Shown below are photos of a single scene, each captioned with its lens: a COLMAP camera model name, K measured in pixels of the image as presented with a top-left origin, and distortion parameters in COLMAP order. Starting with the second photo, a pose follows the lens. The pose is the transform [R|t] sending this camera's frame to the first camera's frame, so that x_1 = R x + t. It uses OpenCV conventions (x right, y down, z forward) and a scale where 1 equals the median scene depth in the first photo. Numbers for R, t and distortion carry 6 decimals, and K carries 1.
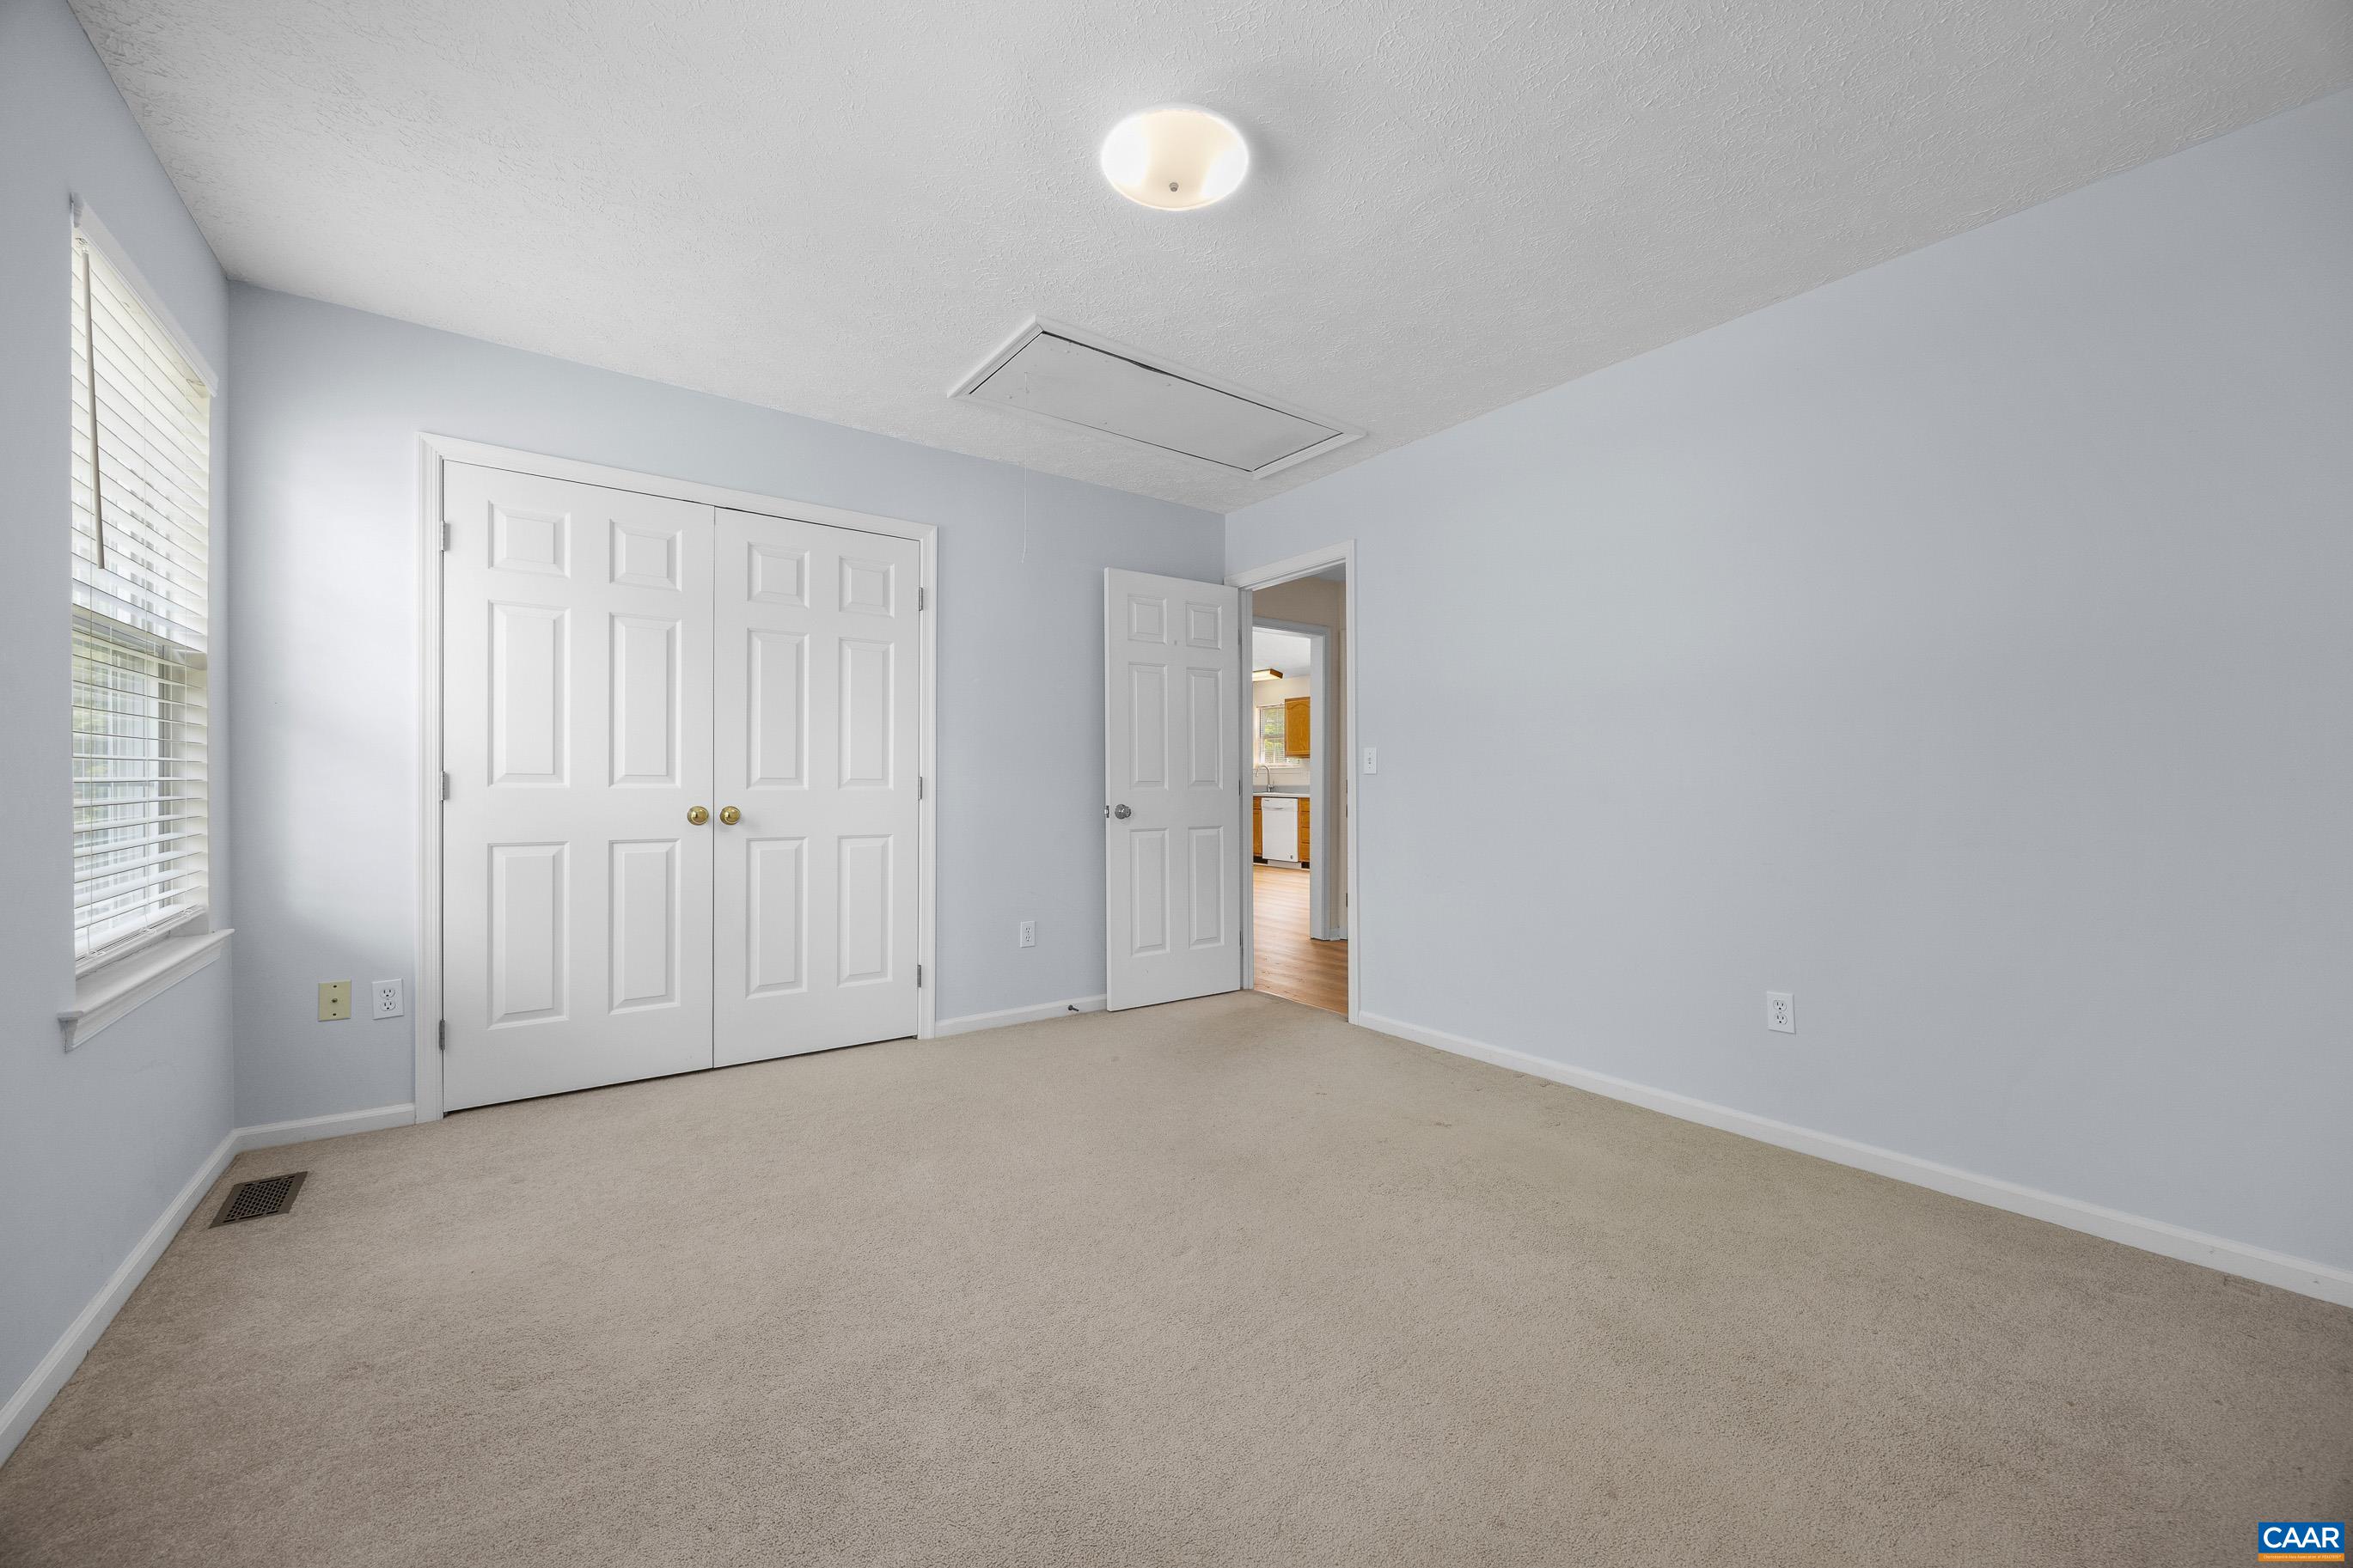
lens RADIAL K [[908.1, 0, 1173.6], [0, 908.1, 781.0], [0, 0, 1]] dist [-0.003722, 0.000167]
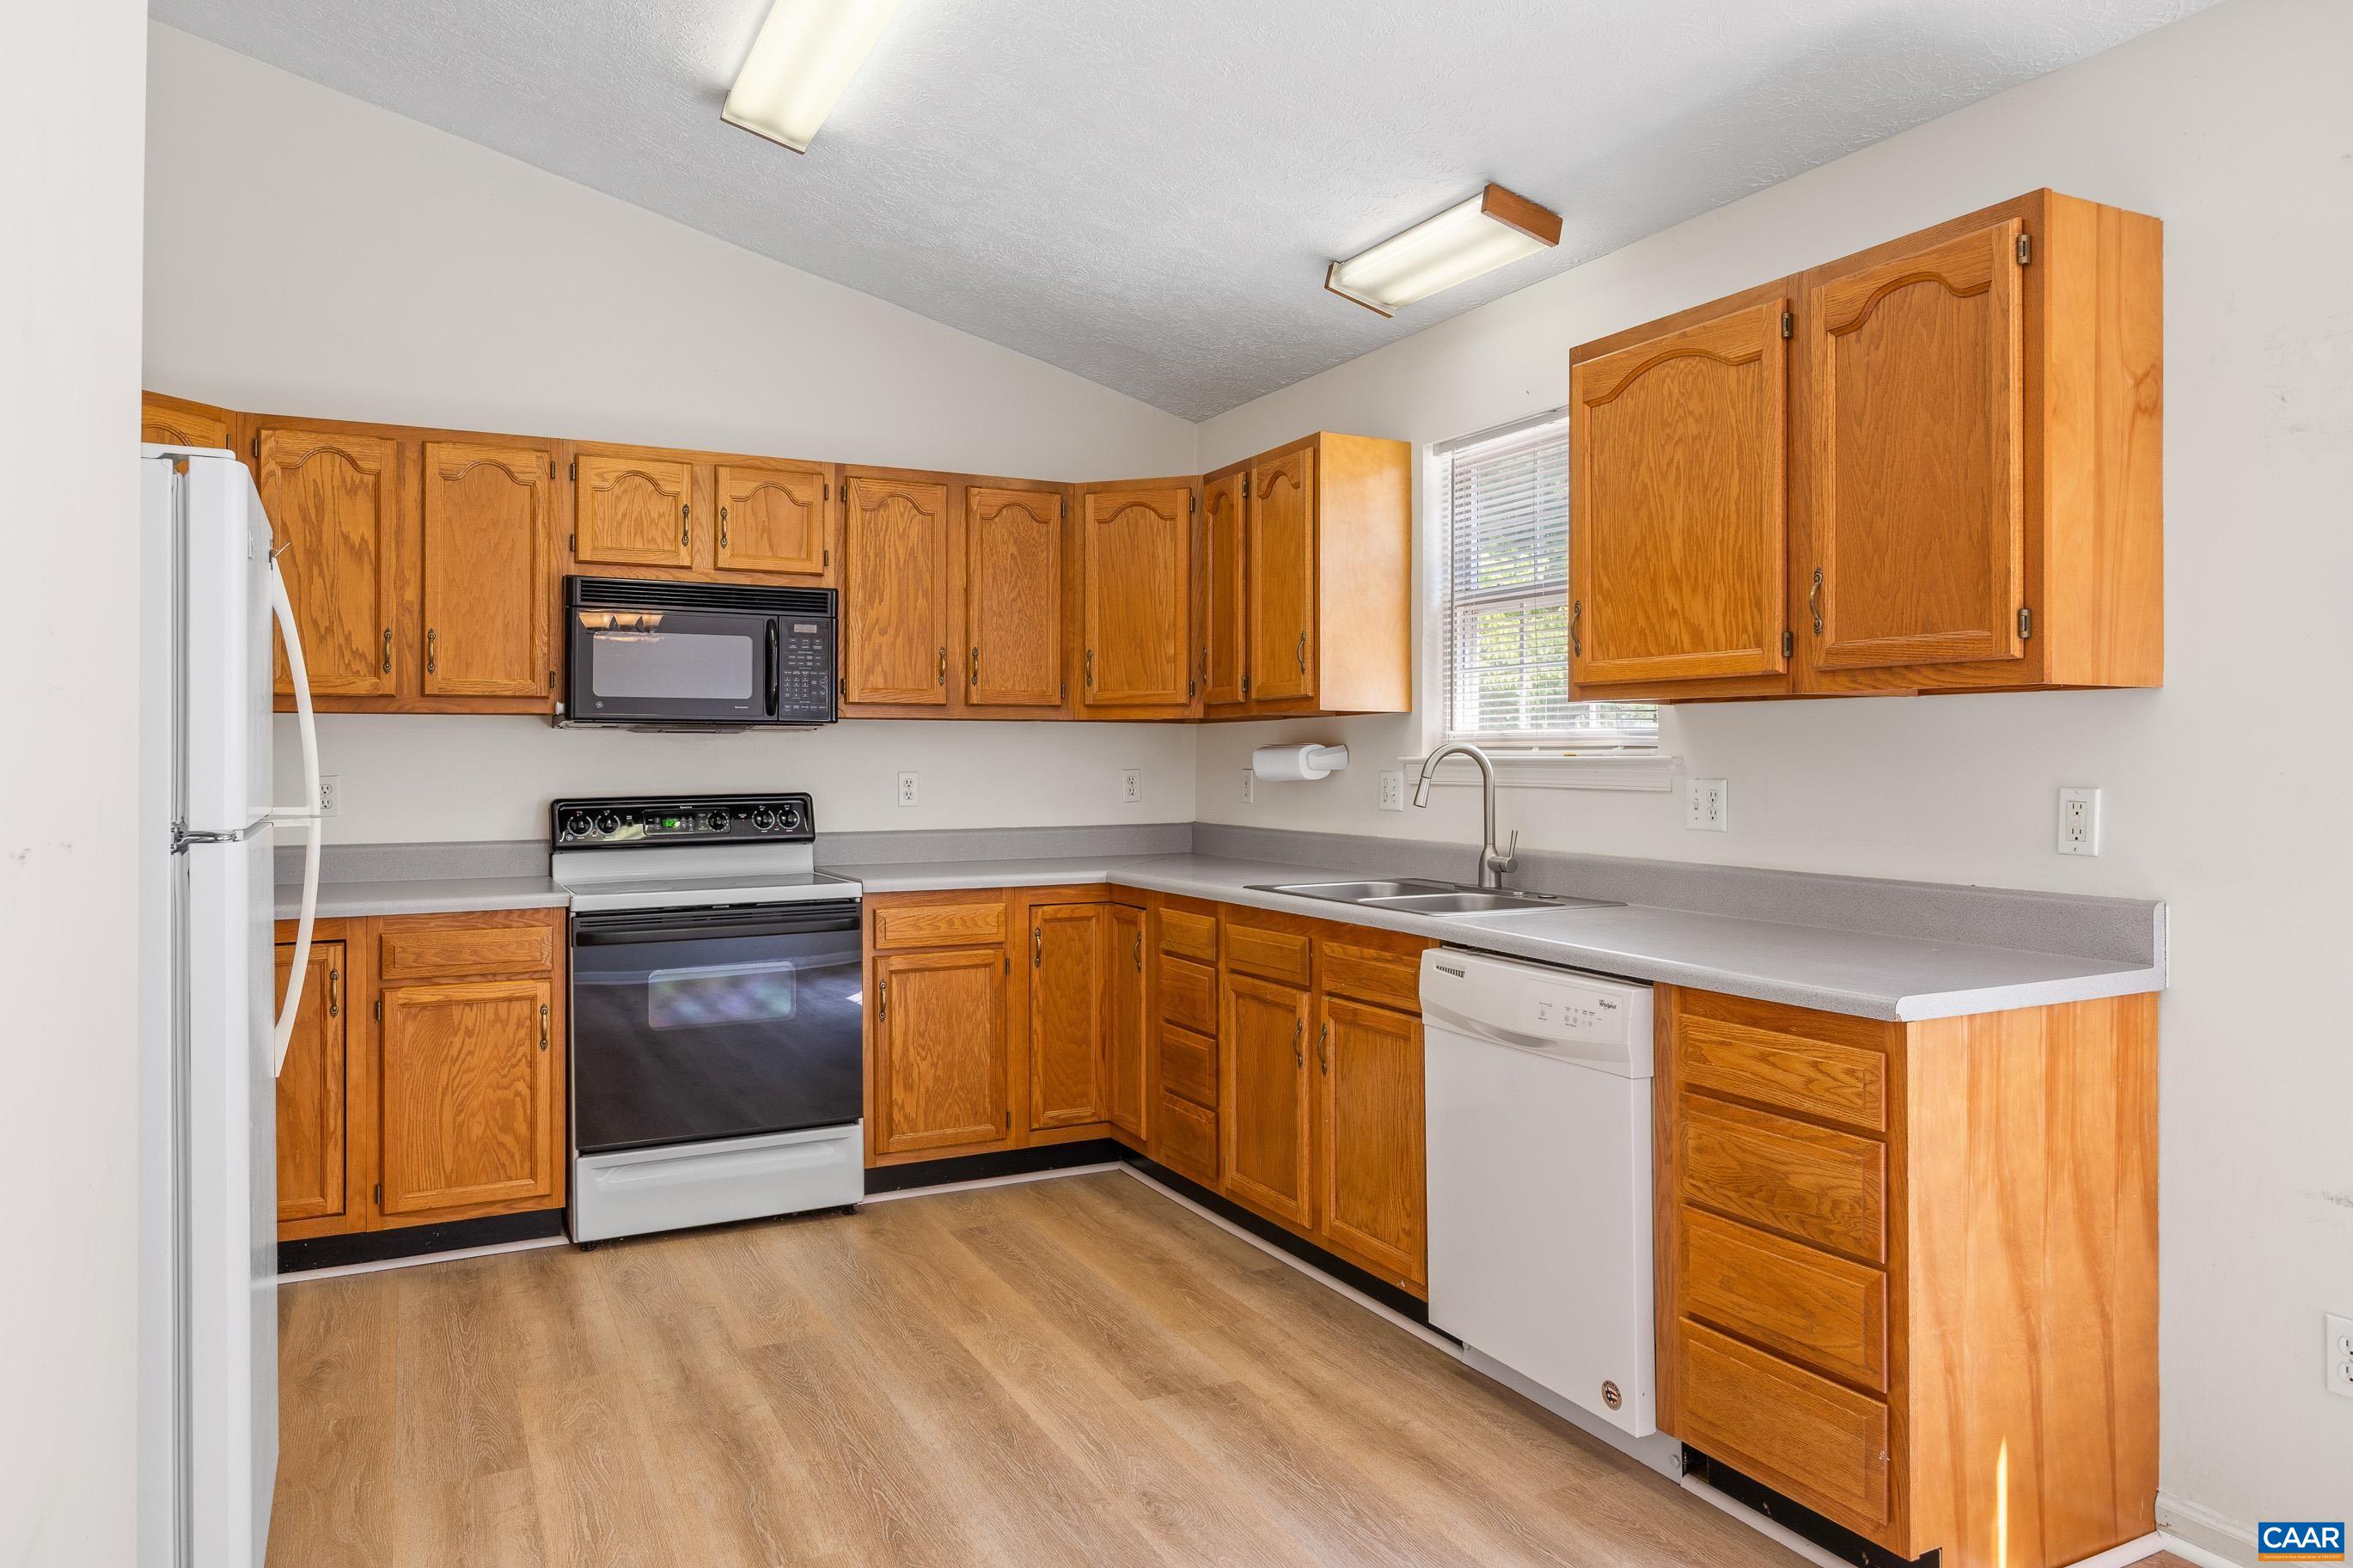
lens RADIAL K [[1600.9, 0, 1188.1], [0, 1600.9, 751.6], [0, 0, 1]] dist [-0.004604, 0.001906]
pose [[0.991771, -0.000429, -0.128022, 0.087327], [0.000109, 0.999997, -0.002510, -0.014484], [0.128023, 0.002475, 0.991768, 0.676002]]
